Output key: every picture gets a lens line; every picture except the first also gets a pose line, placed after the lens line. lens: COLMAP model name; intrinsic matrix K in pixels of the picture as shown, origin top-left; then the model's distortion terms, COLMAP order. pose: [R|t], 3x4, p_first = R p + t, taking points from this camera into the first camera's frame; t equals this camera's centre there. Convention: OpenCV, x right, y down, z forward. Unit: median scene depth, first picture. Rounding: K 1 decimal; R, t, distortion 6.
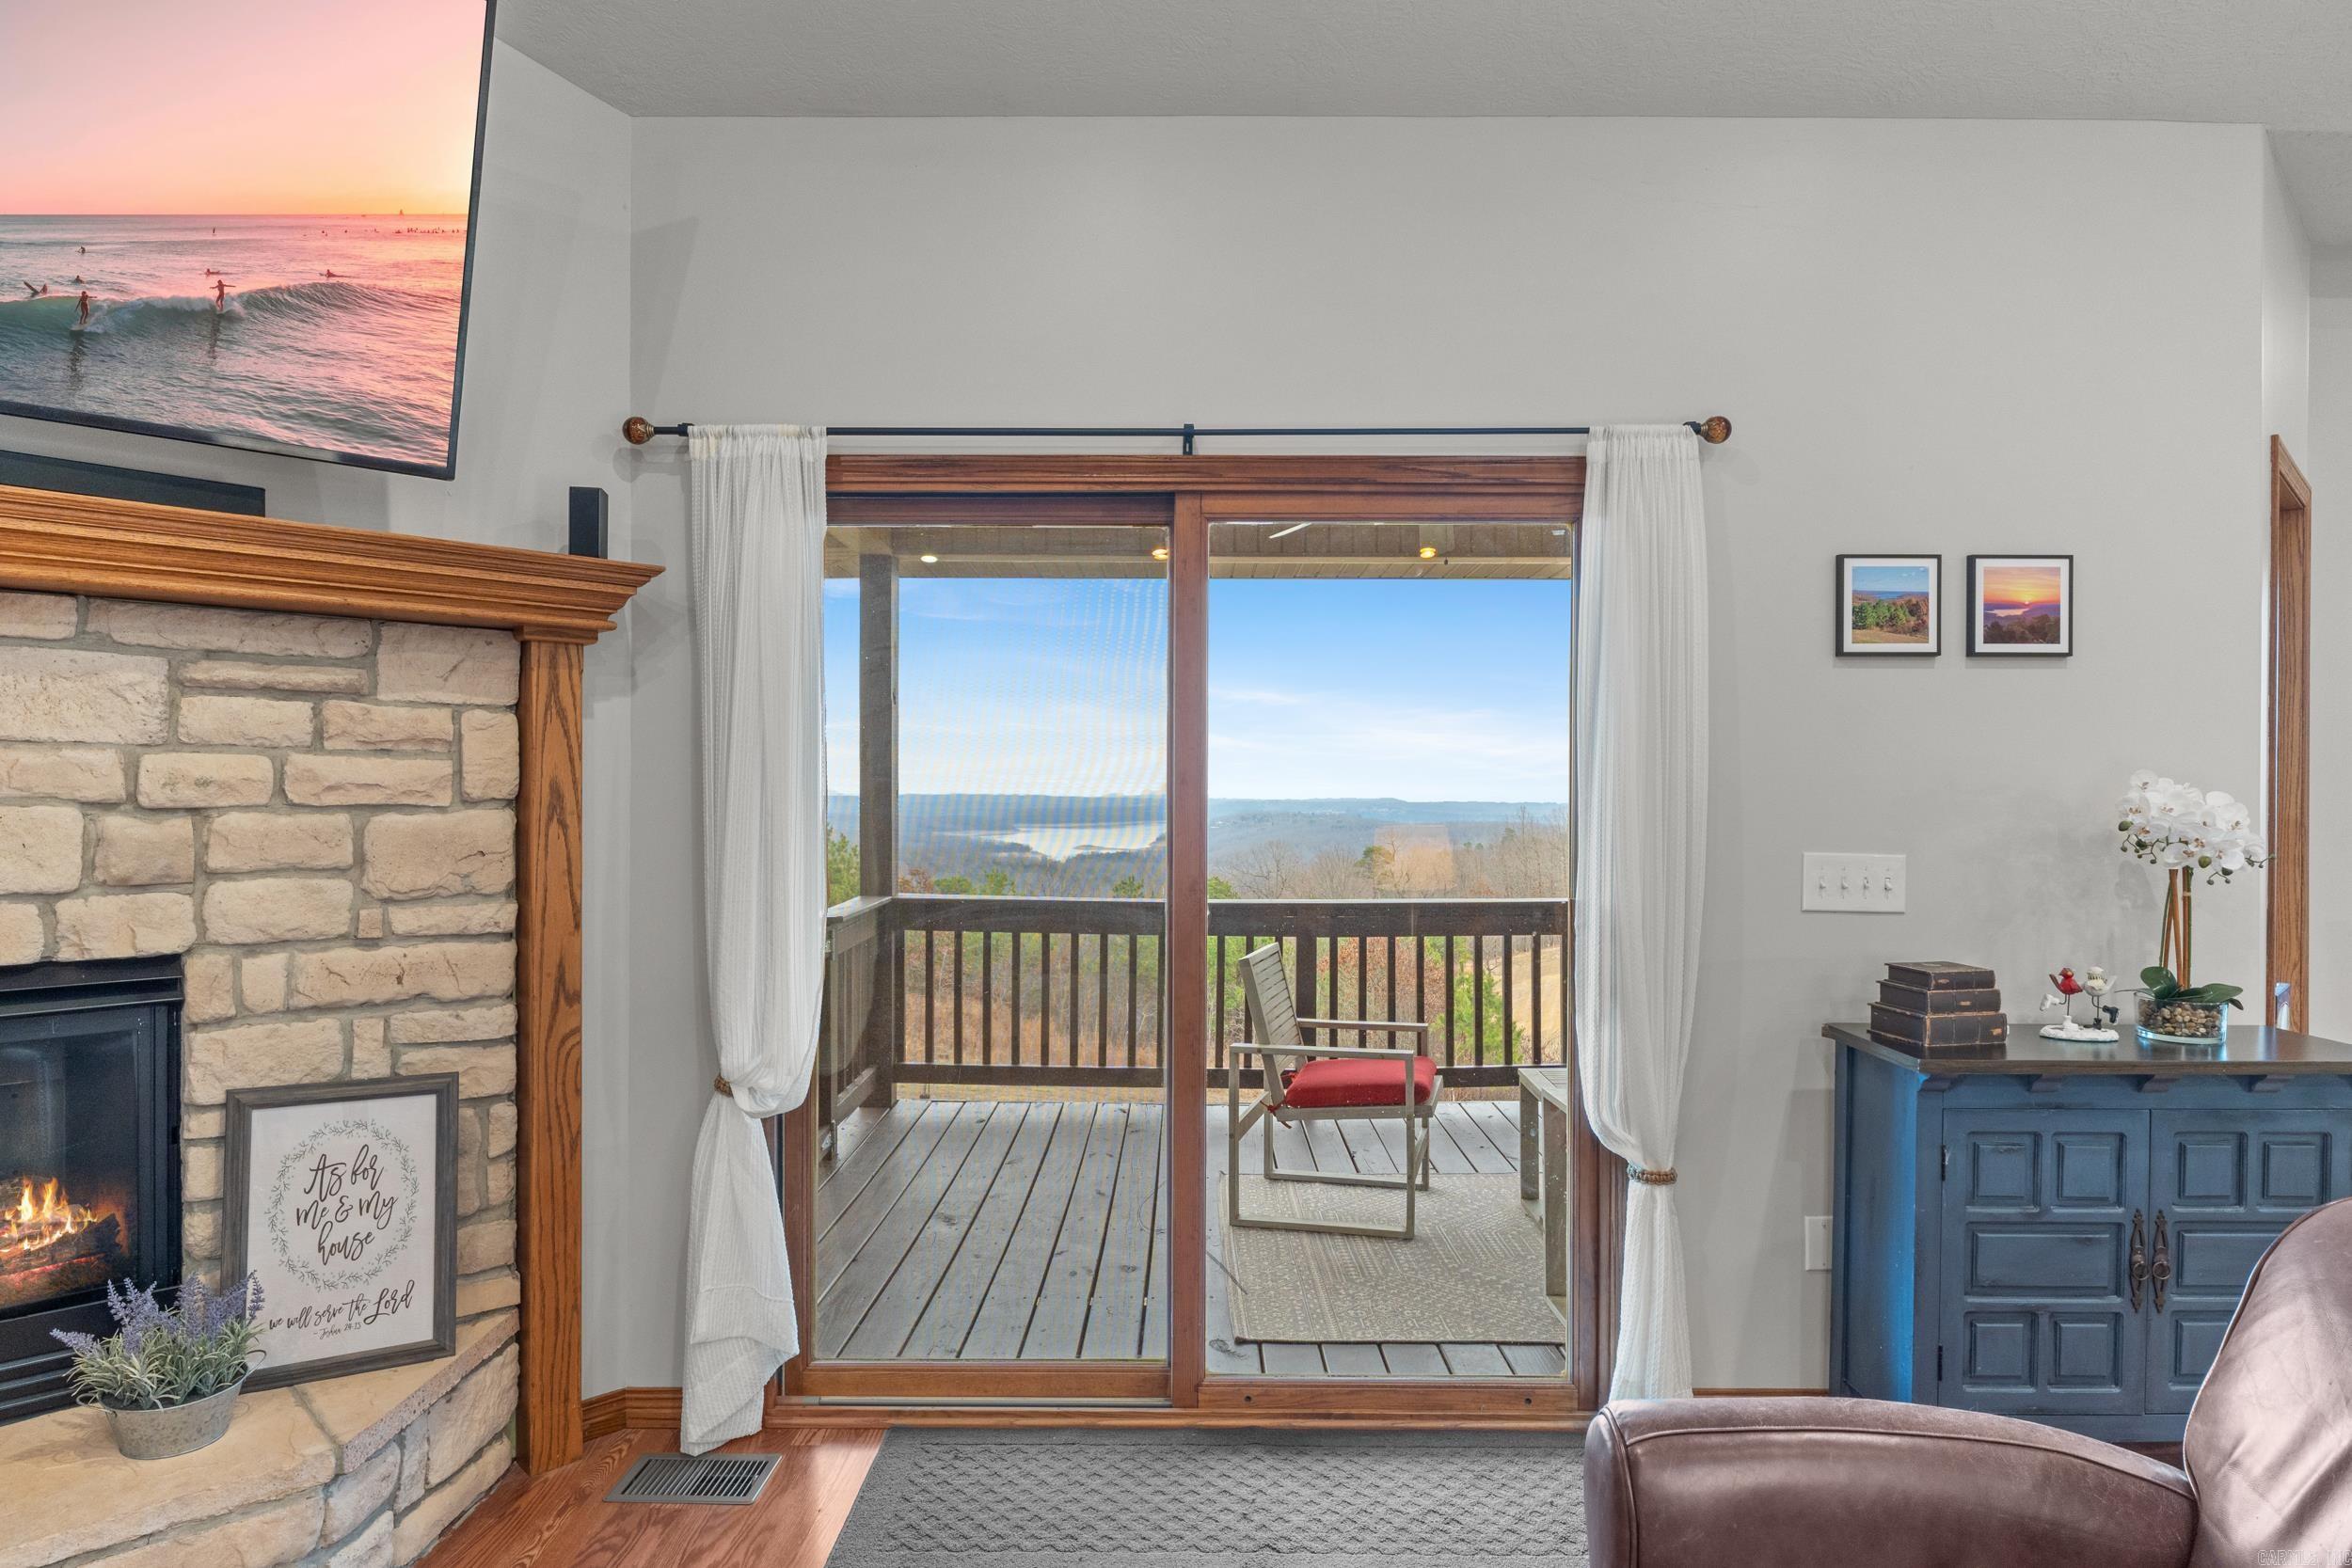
lens RADIAL K [[1358.9, 0, 1183.8], [0, 1358.9, 802.1], [0, 0, 1]] dist [-0.002485, 0.000343]
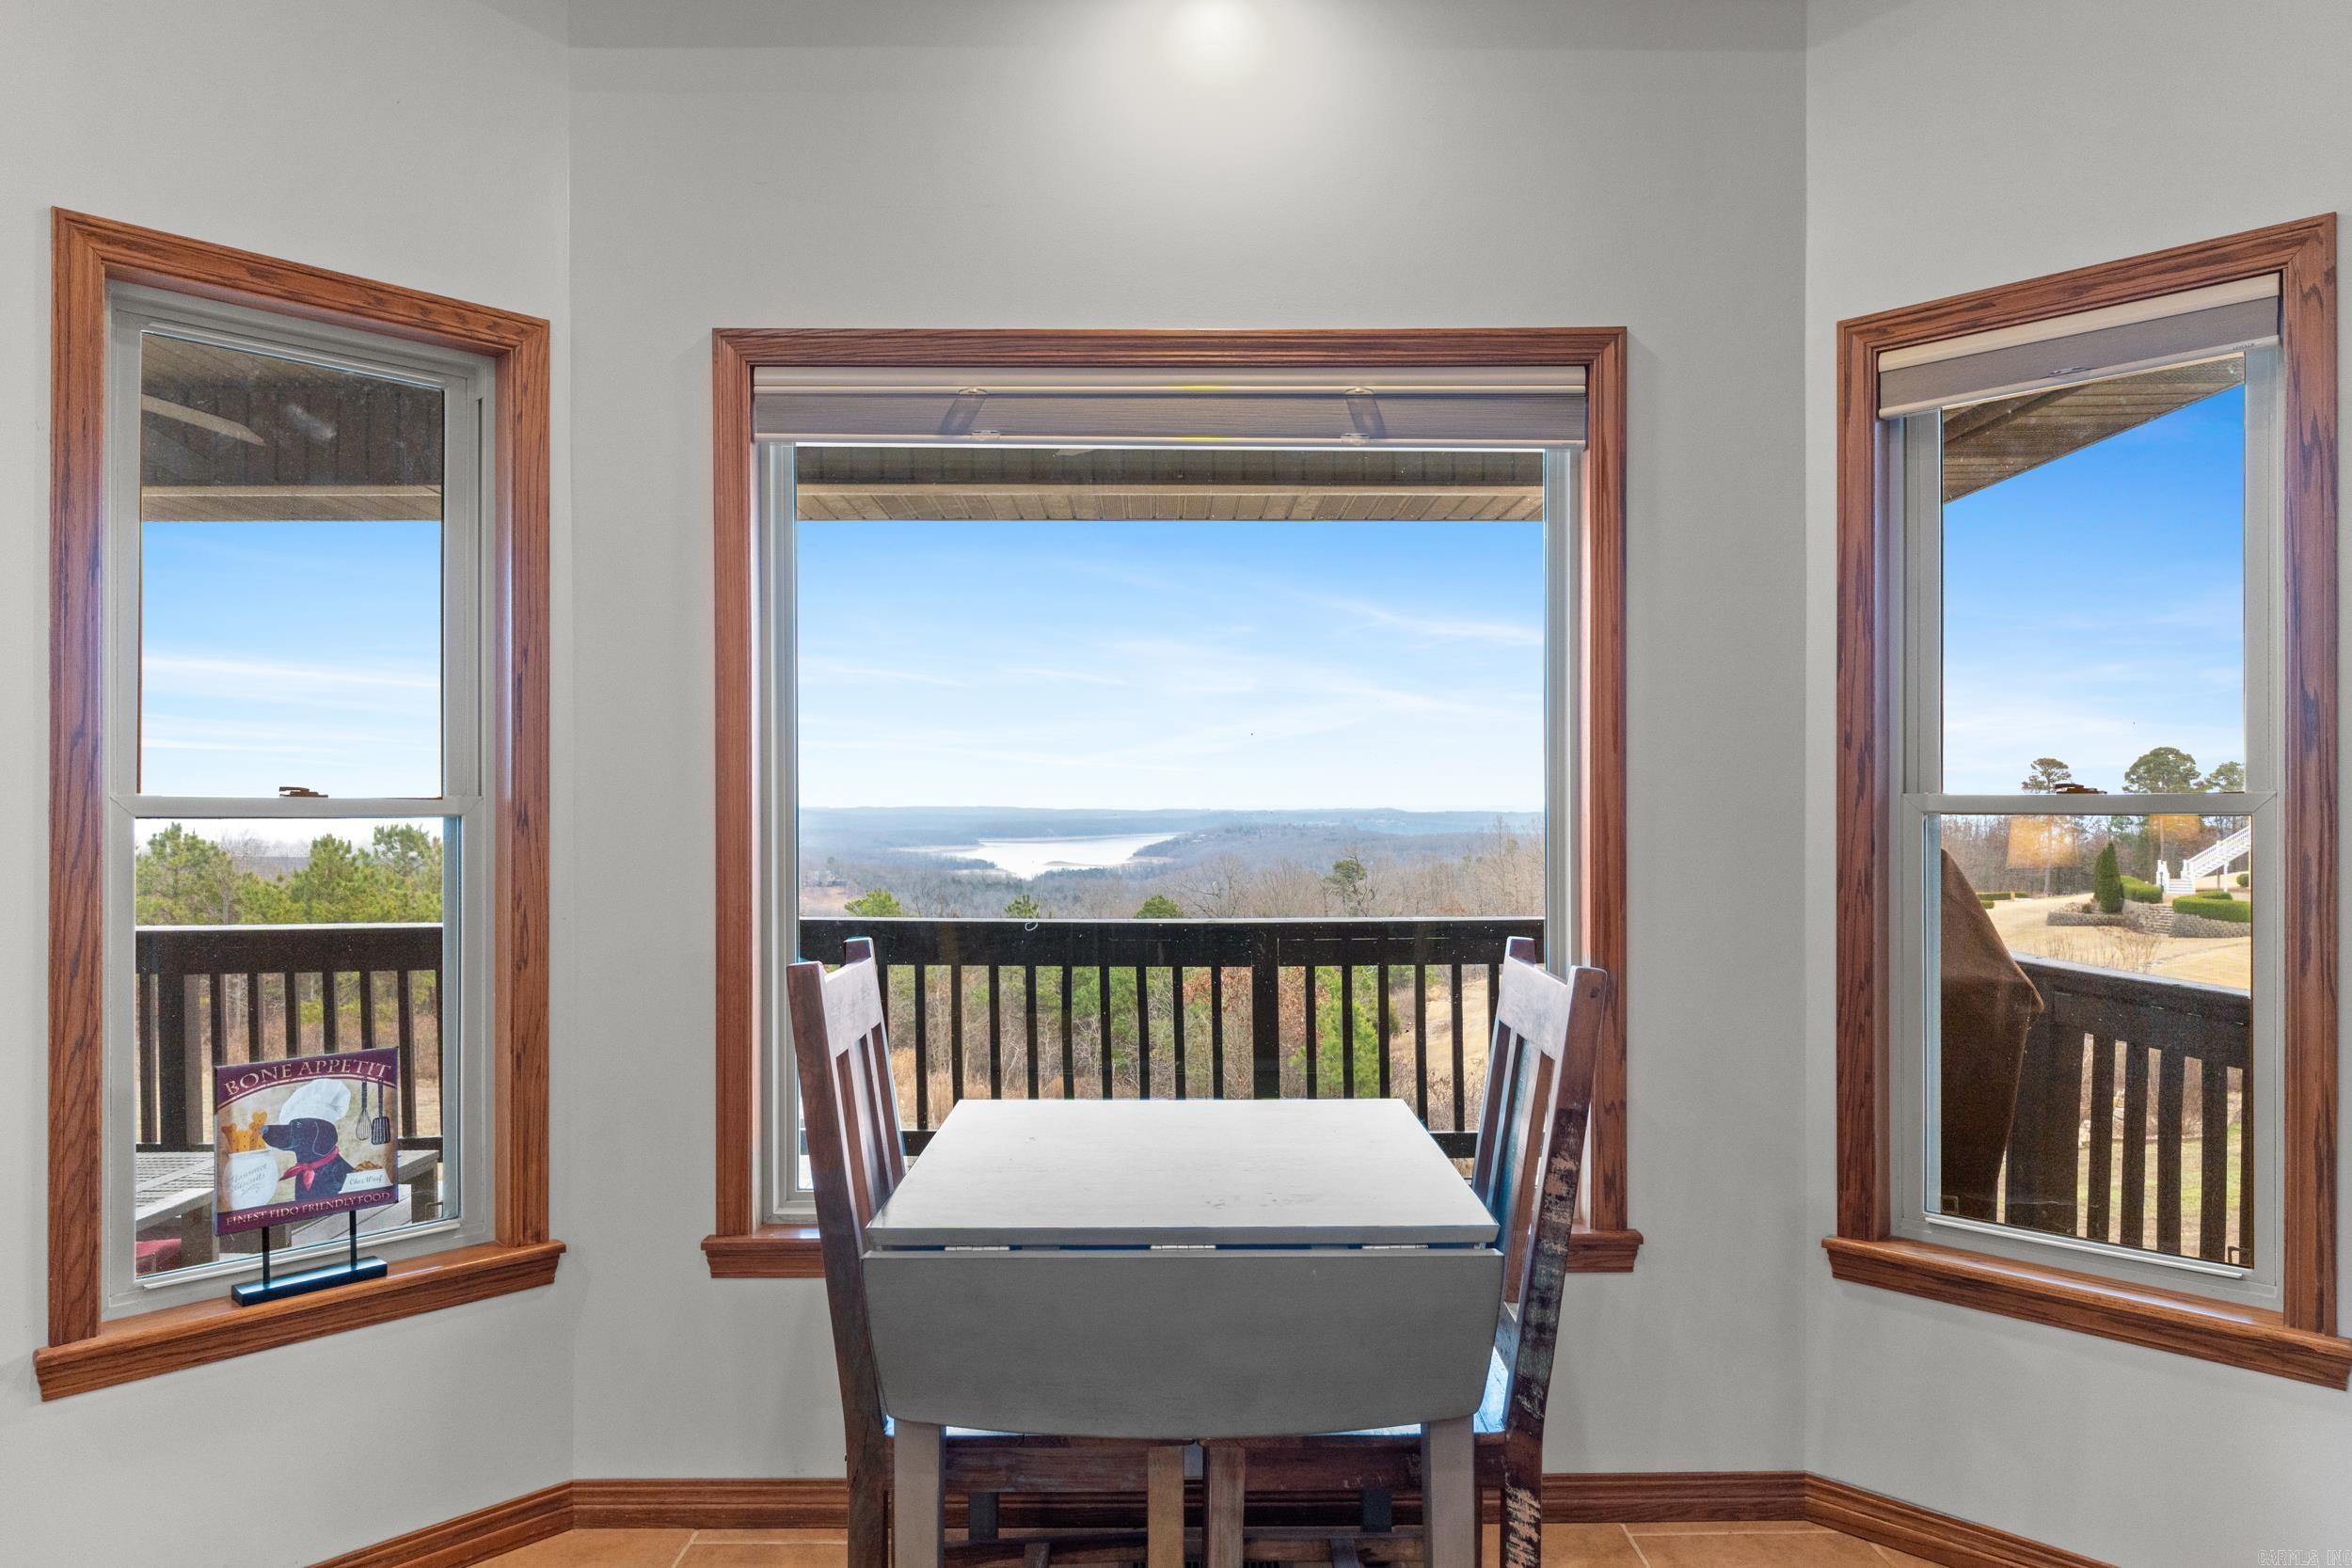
lens RADIAL K [[1485.7, 0, 1204.5], [0, 1485.7, 796.3], [0, 0, 1]] dist [-0.008338, 0.000071]
pose [[0.999753, -0.004359, 0.021773, 1.472262], [0.004614, 0.999921, -0.011678, 0.024728], [-0.021720, 0.011776, 0.999695, 0.318761]]
